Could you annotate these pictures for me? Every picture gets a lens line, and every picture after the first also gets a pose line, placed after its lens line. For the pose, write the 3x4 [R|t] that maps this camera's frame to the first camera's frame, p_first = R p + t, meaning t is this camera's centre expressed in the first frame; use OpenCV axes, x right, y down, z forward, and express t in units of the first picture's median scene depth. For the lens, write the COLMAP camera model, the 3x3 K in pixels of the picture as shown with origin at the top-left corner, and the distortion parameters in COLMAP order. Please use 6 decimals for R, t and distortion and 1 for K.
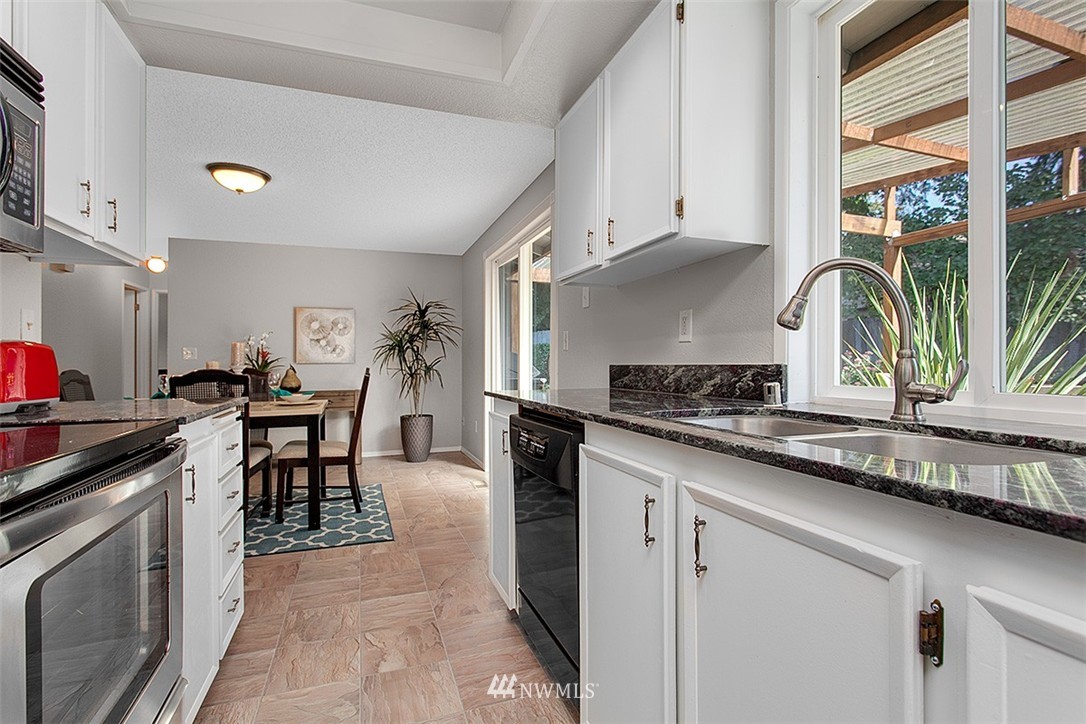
lens RADIAL K [[534.7, 0, 551.0], [0, 534.7, 364.0], [0, 0, 1]] dist [0.004322, 0.000152]
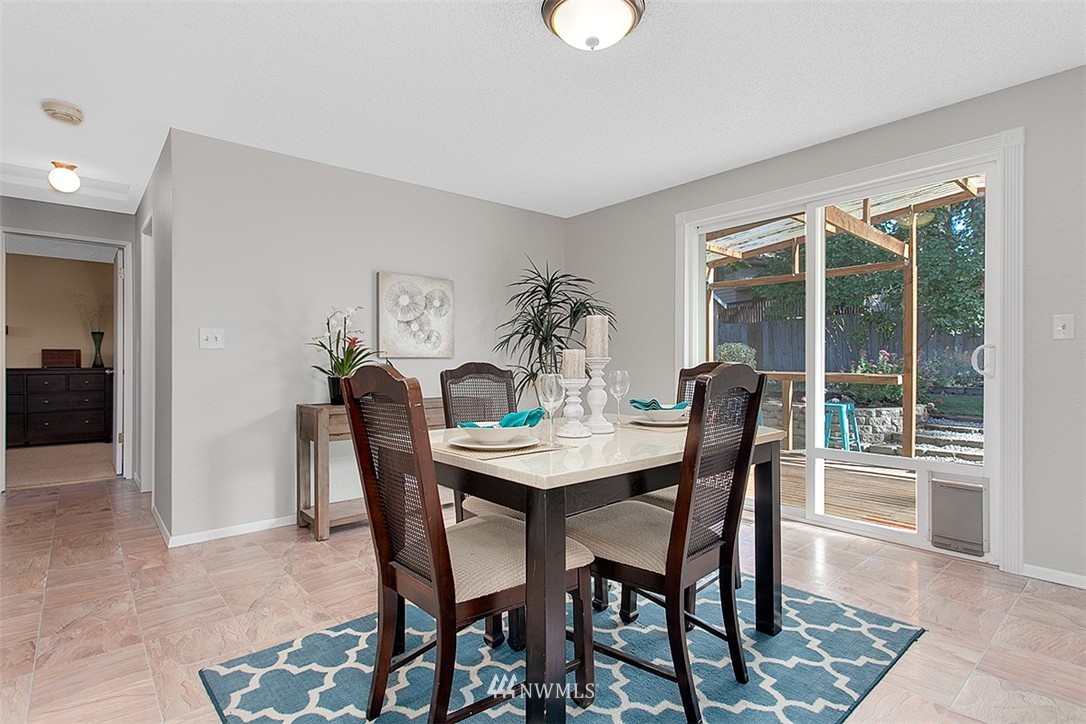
lens RADIAL K [[534.7, 0, 541.7], [0, 534.7, 365.0], [0, 0, 1]] dist [0.004322, 0.000152]
pose [[0.933143, 0.000727, 0.359506, -0.519681], [0.000082, 0.999997, -0.002237, 0.009969], [-0.359506, 0.002117, 0.933140, 0.314853]]
